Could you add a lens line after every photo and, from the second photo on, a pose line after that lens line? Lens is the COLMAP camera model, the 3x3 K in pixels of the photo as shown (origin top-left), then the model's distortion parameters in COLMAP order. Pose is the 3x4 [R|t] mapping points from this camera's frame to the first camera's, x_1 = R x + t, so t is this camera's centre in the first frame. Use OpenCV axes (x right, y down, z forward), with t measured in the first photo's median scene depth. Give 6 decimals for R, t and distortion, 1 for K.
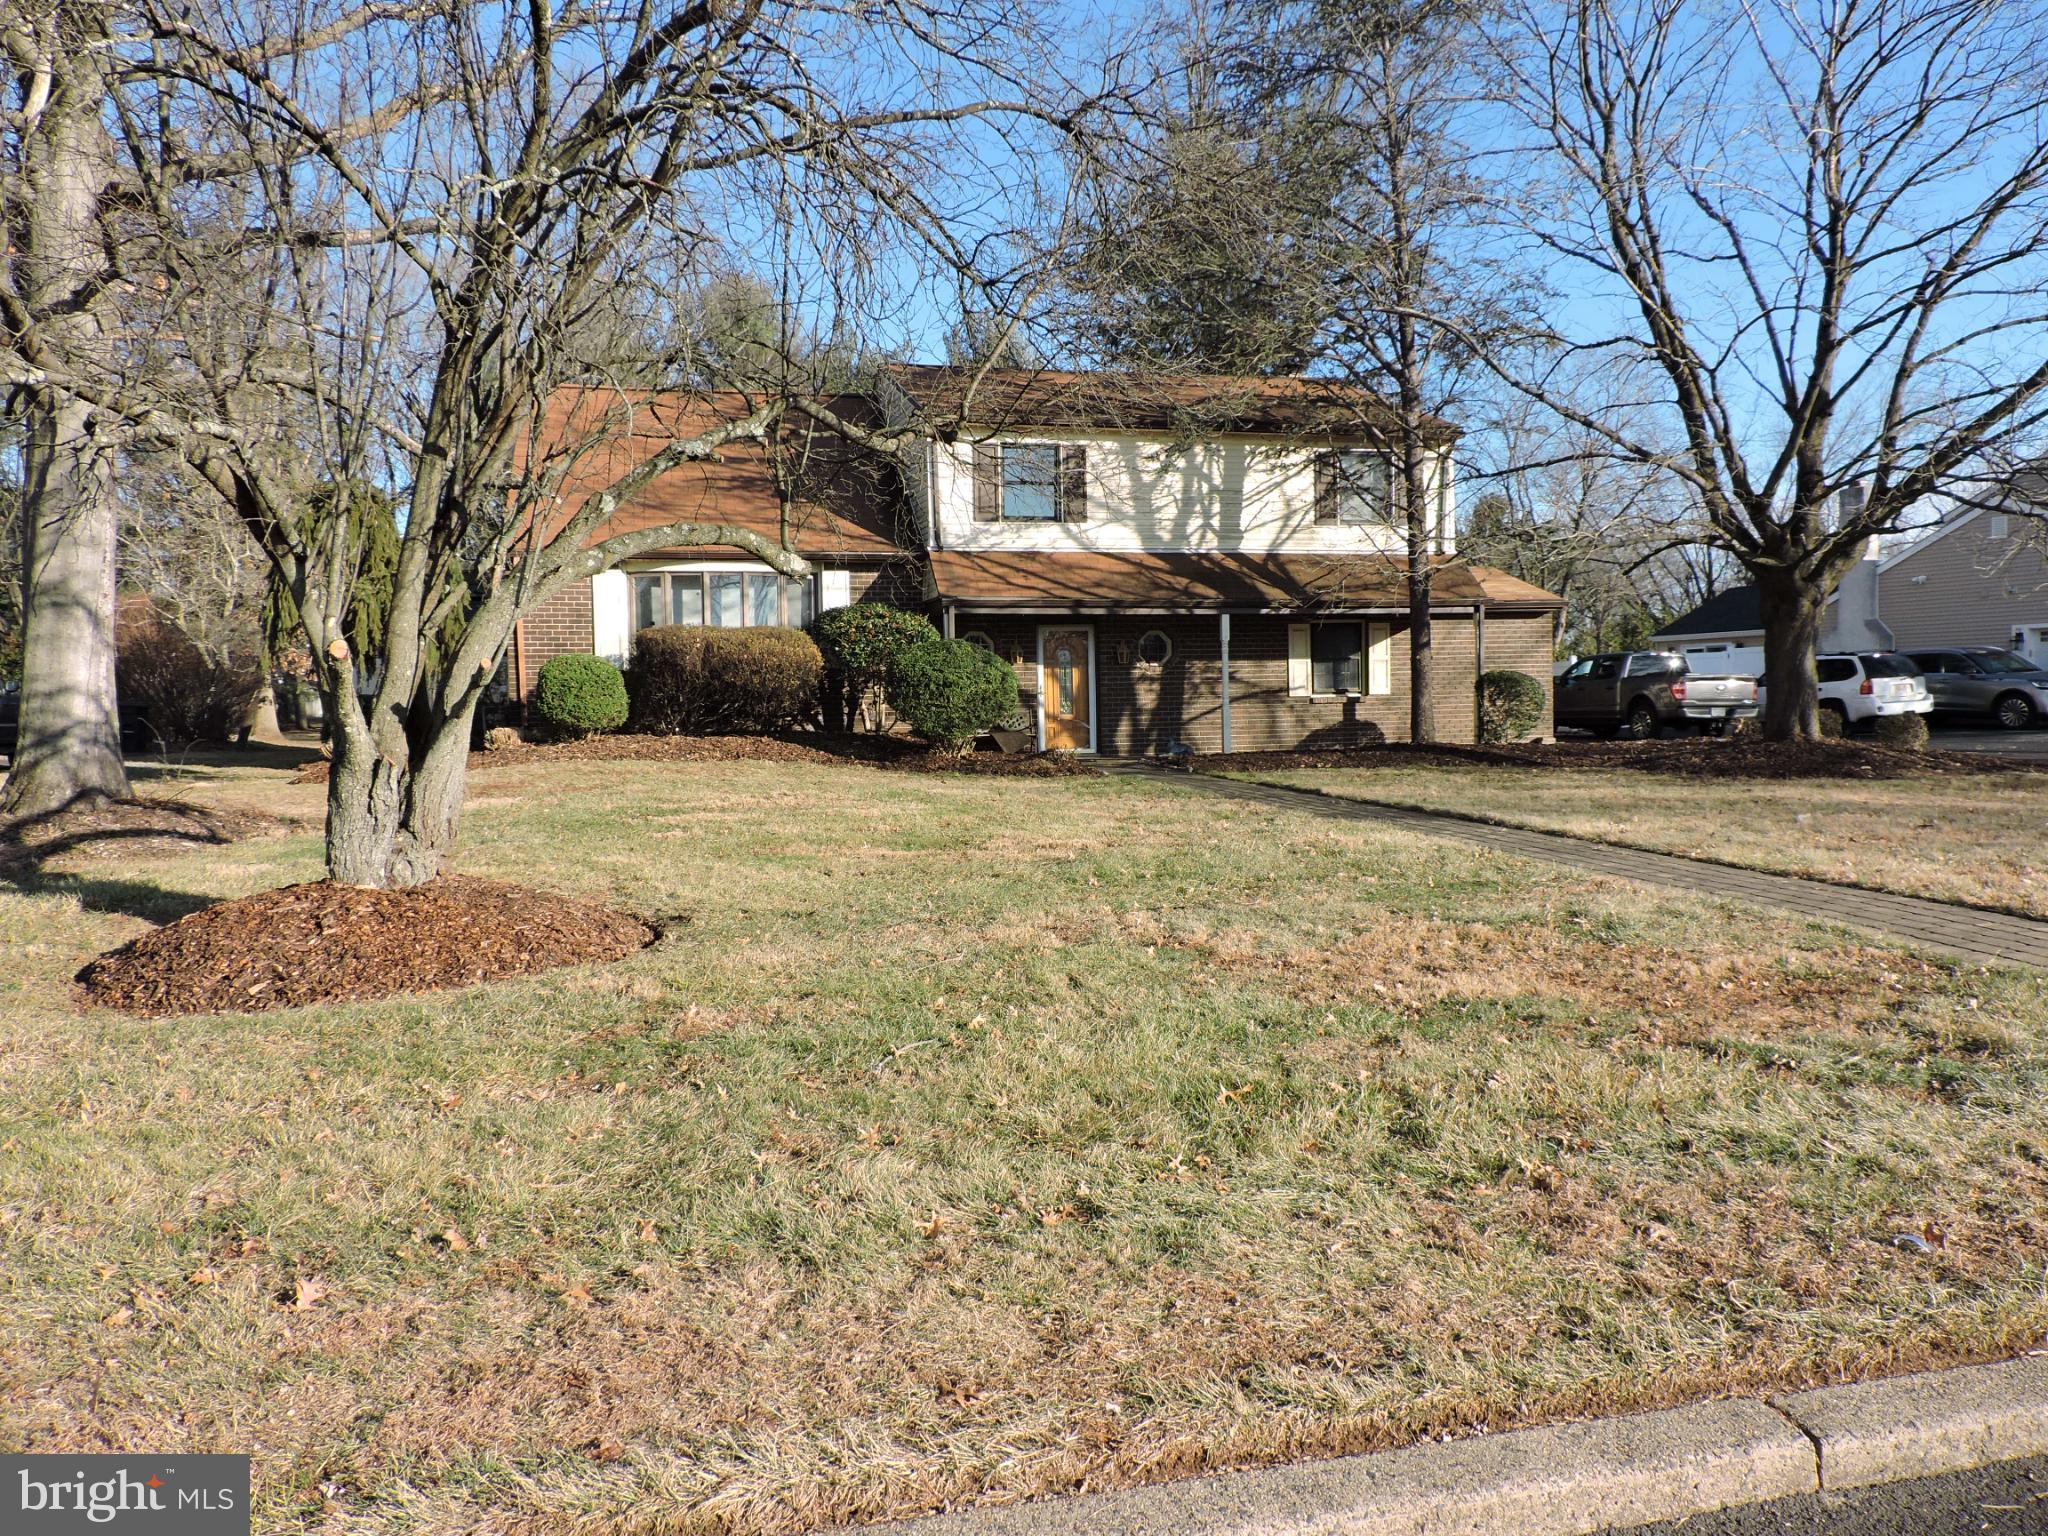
lens RADIAL K [[1464.7, 0, 1024.0], [0, 1464.7, 768.0], [0, 0, 1]] dist [-0.003985, -0.005008]
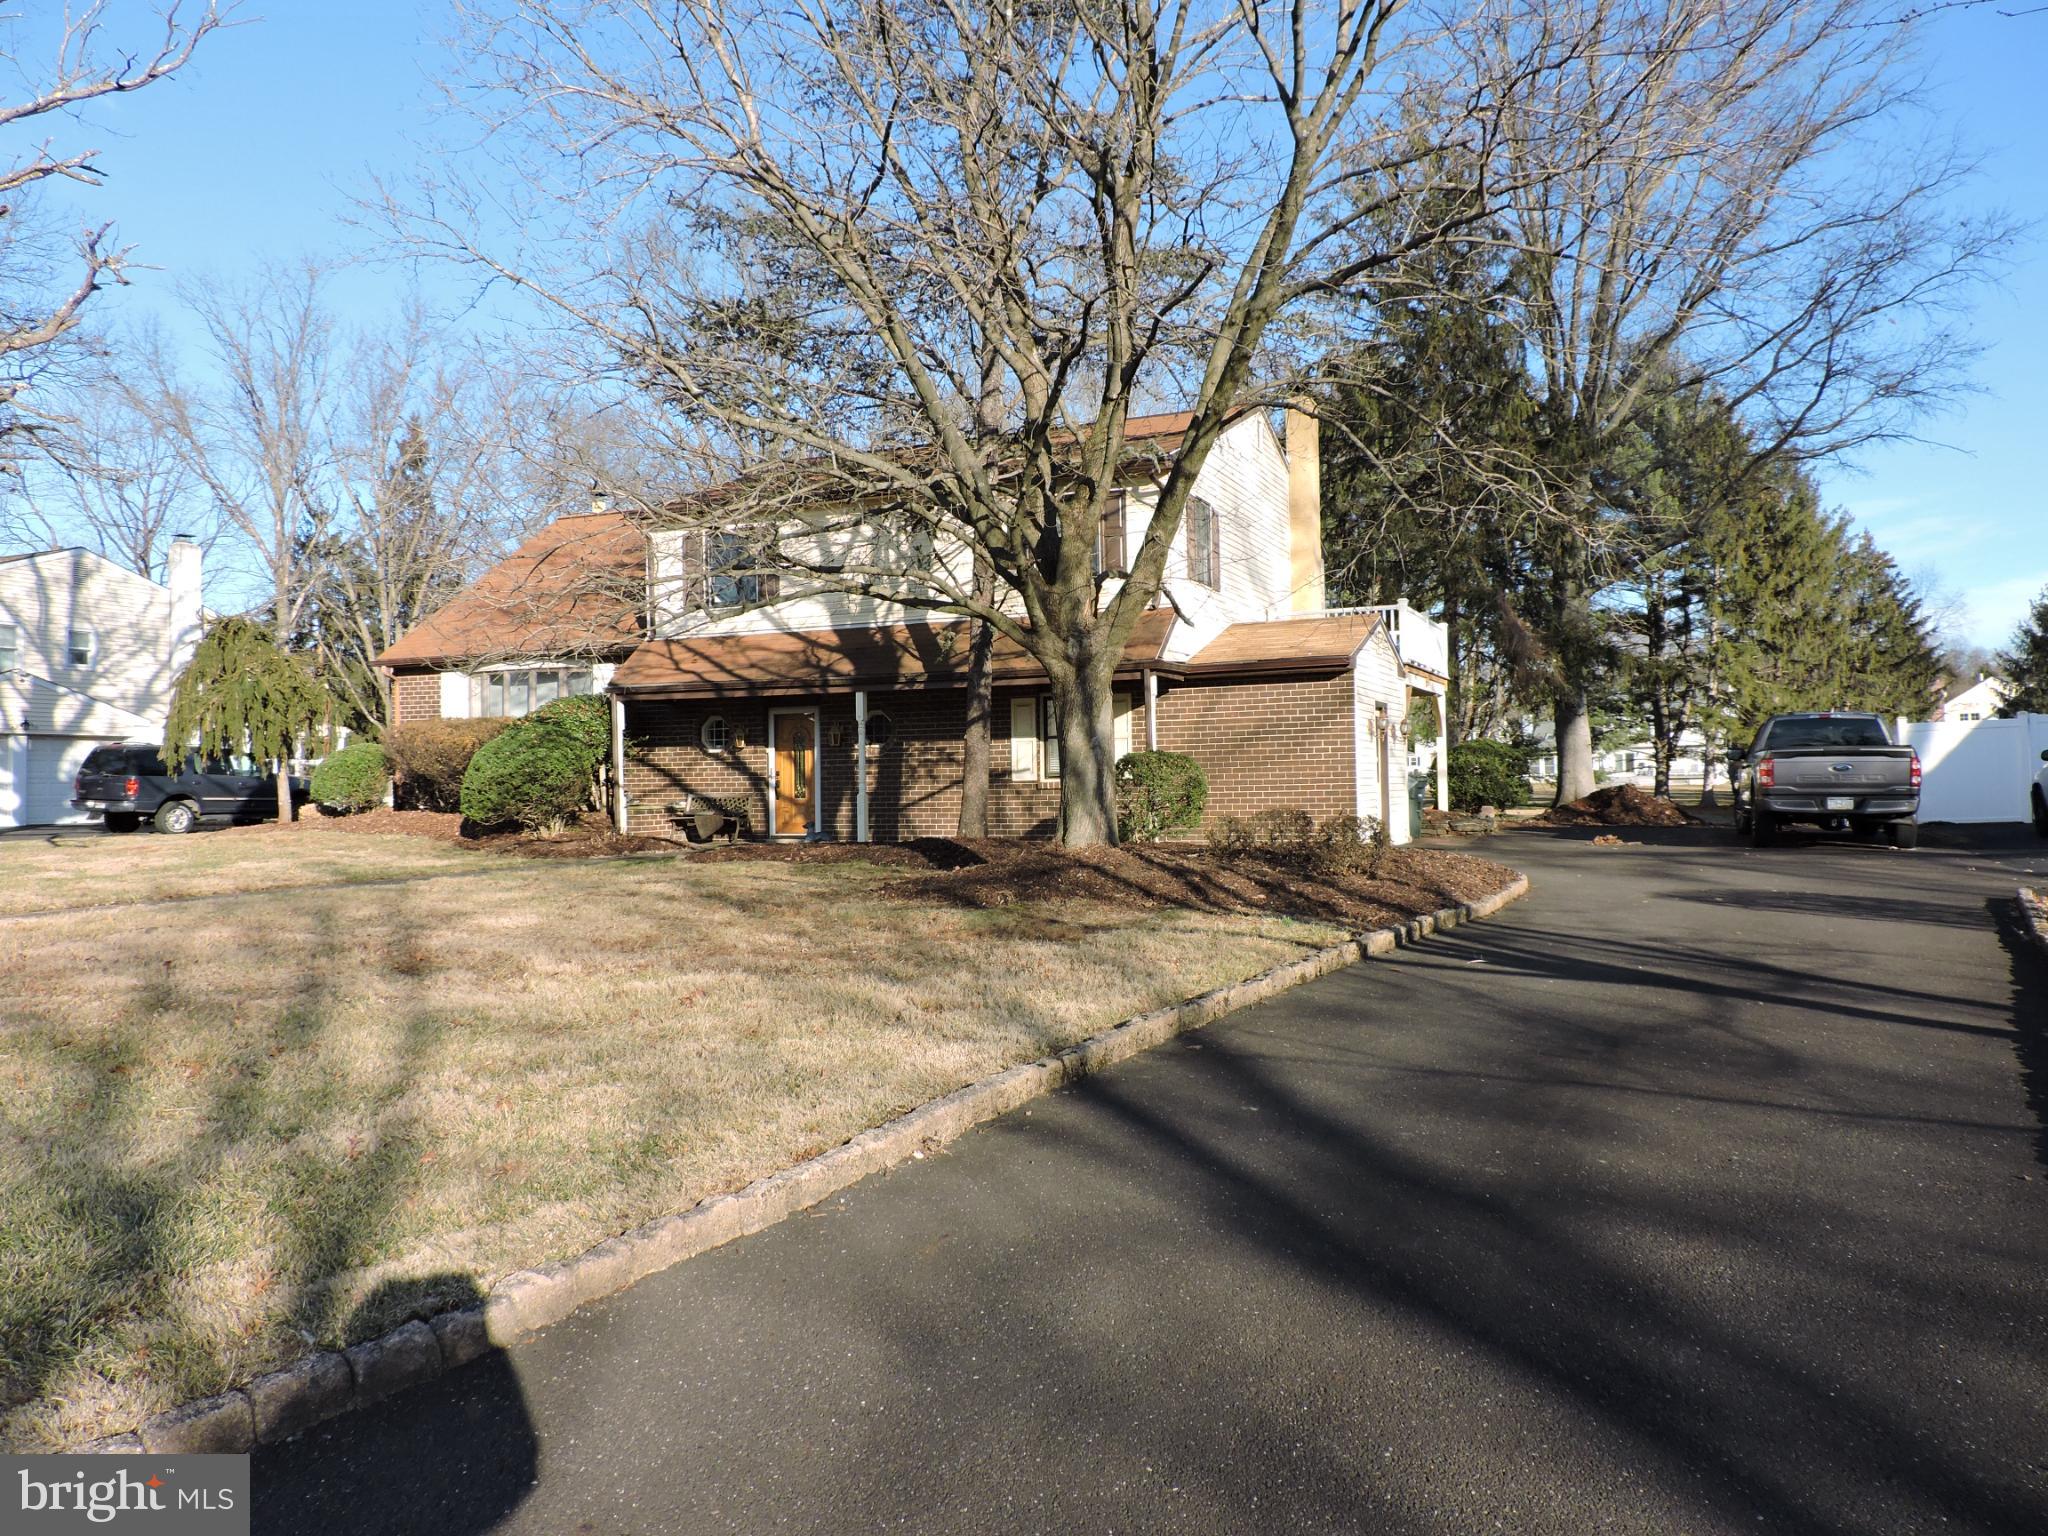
lens RADIAL K [[1464.7, 0, 1024.0], [0, 1464.7, 768.0], [0, 0, 1]] dist [-0.003985, -0.005008]
pose [[0.784869, 0.000290, -0.619661, 0.762637], [-0.027163, 0.999055, -0.033937, -0.027540], [0.619066, 0.043468, 0.784135, 0.328573]]
